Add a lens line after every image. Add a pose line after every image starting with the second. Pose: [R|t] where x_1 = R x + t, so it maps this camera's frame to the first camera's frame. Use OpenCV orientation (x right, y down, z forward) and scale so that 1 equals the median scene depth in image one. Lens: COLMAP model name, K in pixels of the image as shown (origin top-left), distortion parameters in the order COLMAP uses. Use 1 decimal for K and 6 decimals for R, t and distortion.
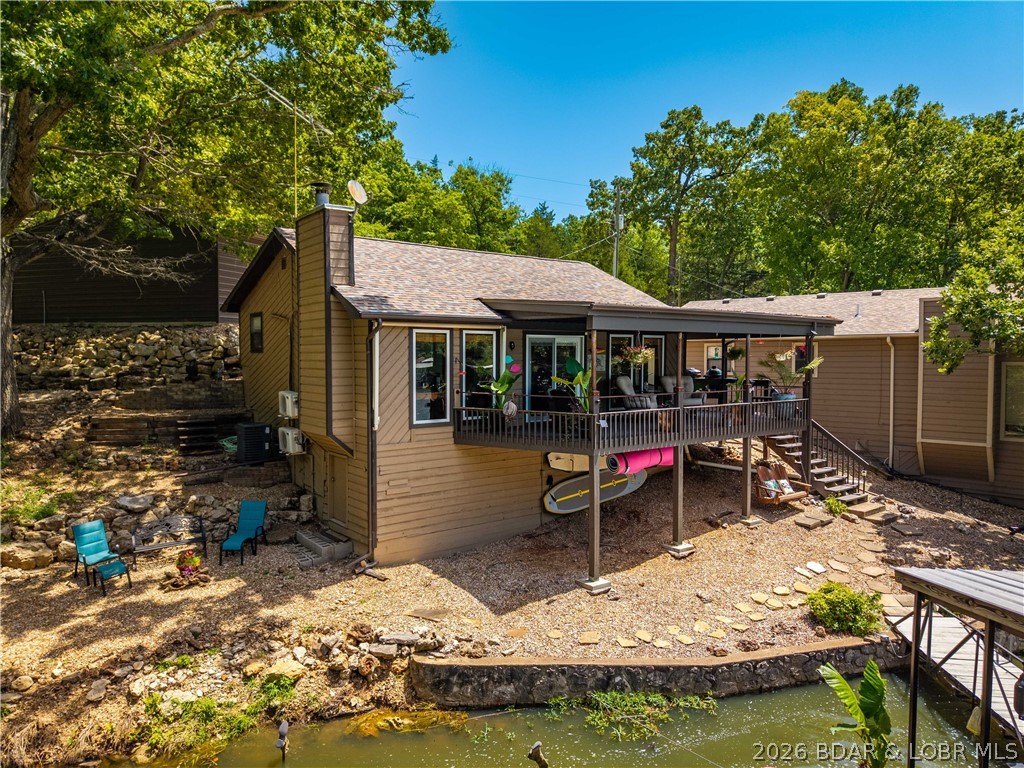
lens RADIAL K [[677.7, 0, 515.3], [0, 677.7, 381.0], [0, 0, 1]] dist [0.026547, -0.029472]
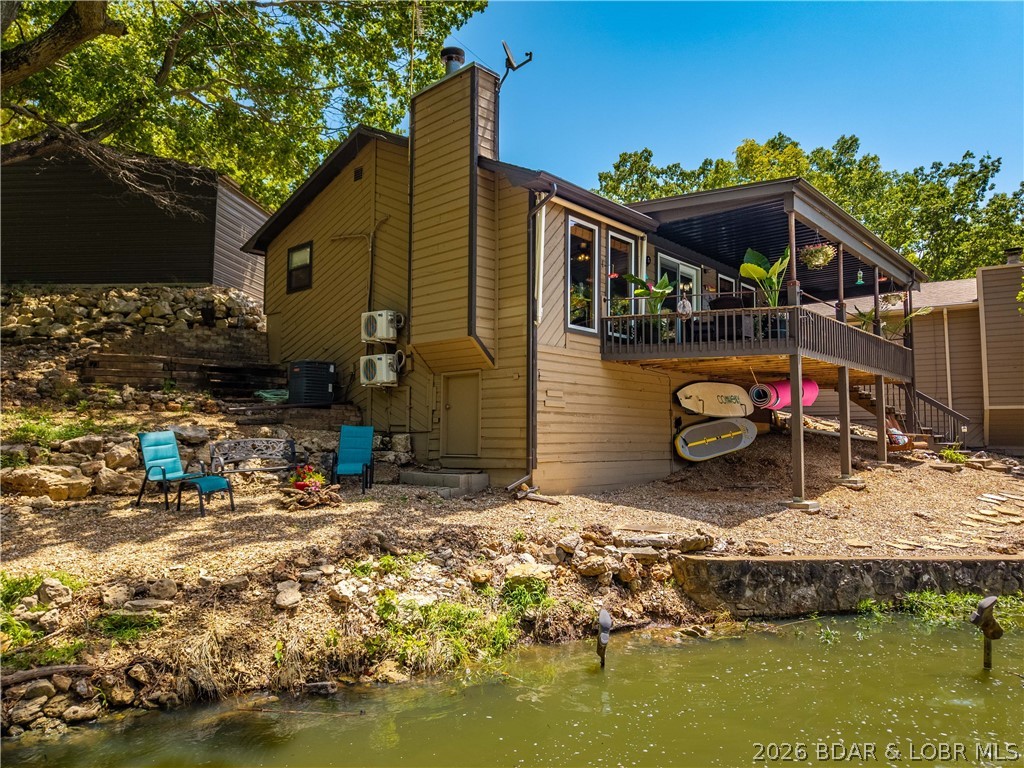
lens RADIAL K [[677.7, 0, 513.6], [0, 677.7, 382.0], [0, 0, 1]] dist [0.026547, -0.029472]
pose [[0.984204, 0.020180, 0.175886, -0.357265], [0.000378, 0.993241, -0.116072, 0.224624], [-0.177040, 0.114305, 0.977543, 0.199825]]
